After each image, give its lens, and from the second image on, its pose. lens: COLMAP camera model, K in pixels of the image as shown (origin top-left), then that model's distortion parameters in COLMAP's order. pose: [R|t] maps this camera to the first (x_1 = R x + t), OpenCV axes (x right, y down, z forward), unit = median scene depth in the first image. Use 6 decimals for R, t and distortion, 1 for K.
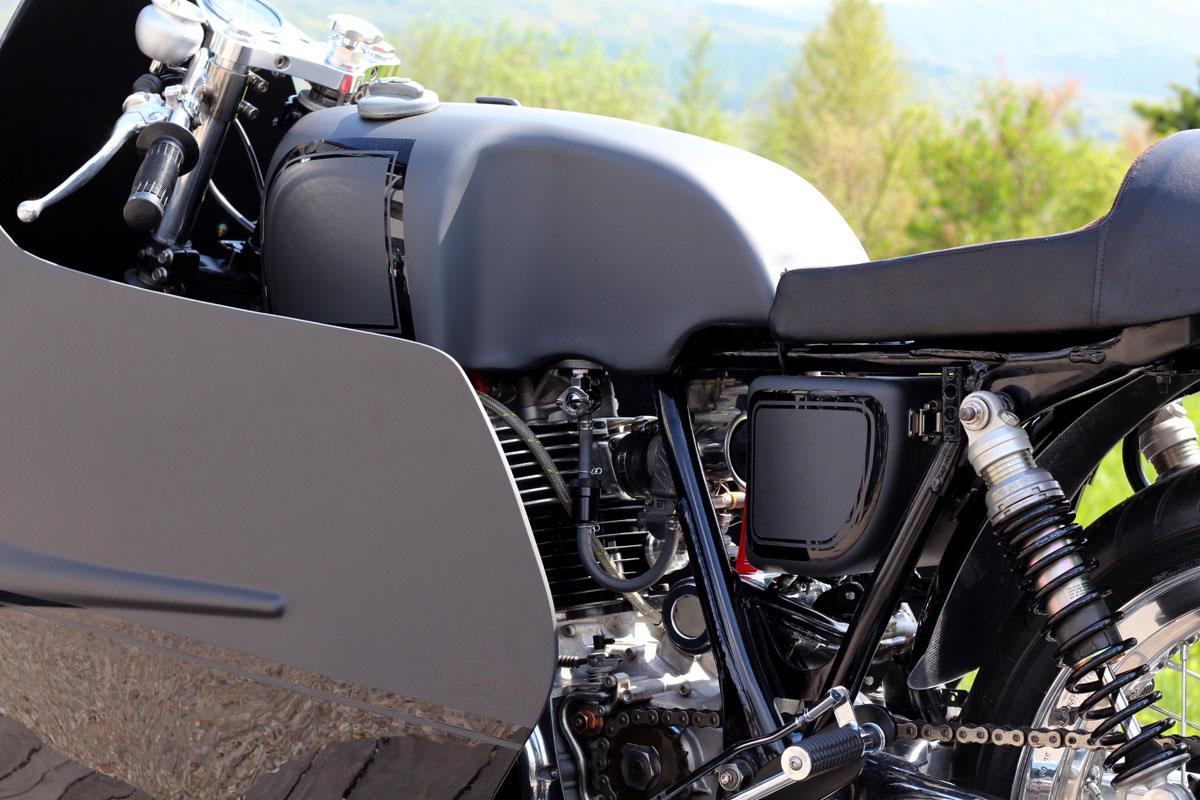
lens RADIAL K [[2821.1, 0, 600.0], [0, 2821.1, 400.0], [0, 0, 1]] dist [-0.092409, -0.013741]
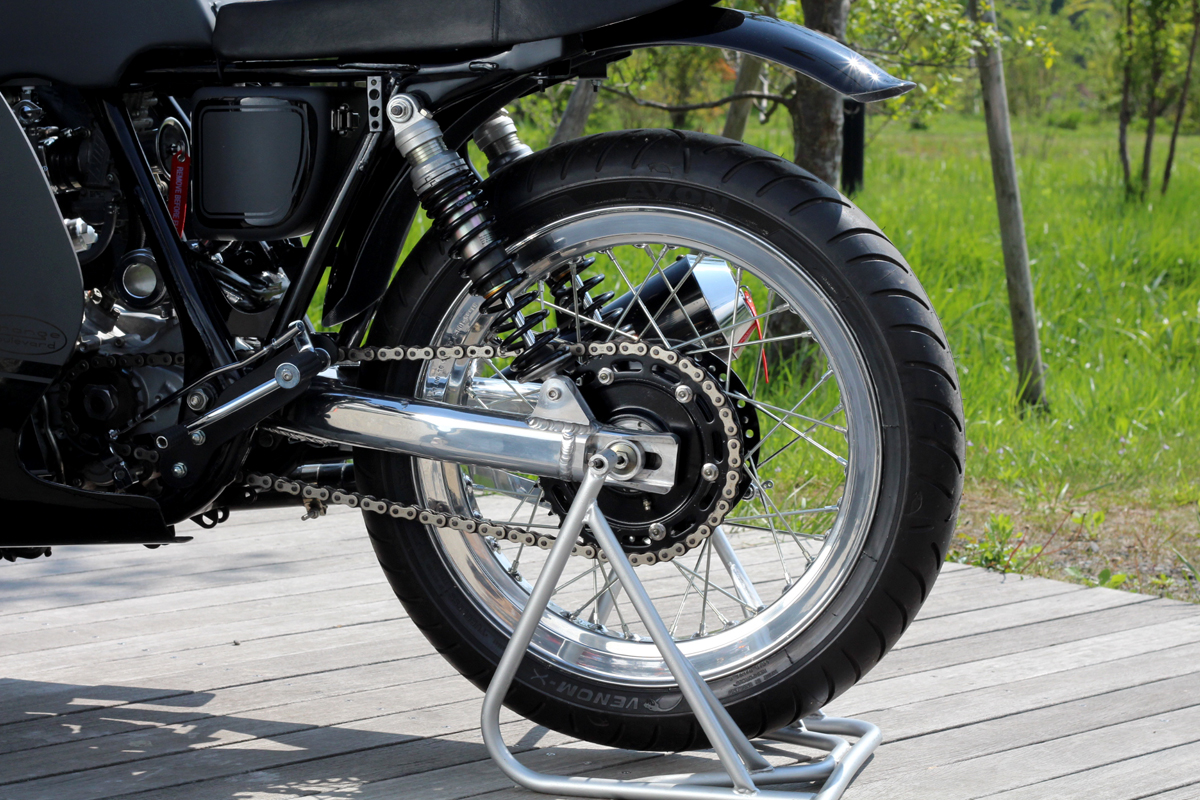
lens RADIAL K [[2821.1, 0, 600.0], [0, 2821.1, 400.0], [0, 0, 1]] dist [-0.092409, -0.013741]
pose [[0.913111, -0.053203, 0.404226, -0.297893], [0.018440, 0.995824, 0.089413, 0.021697], [-0.407295, -0.074191, 0.910278, -0.240962]]
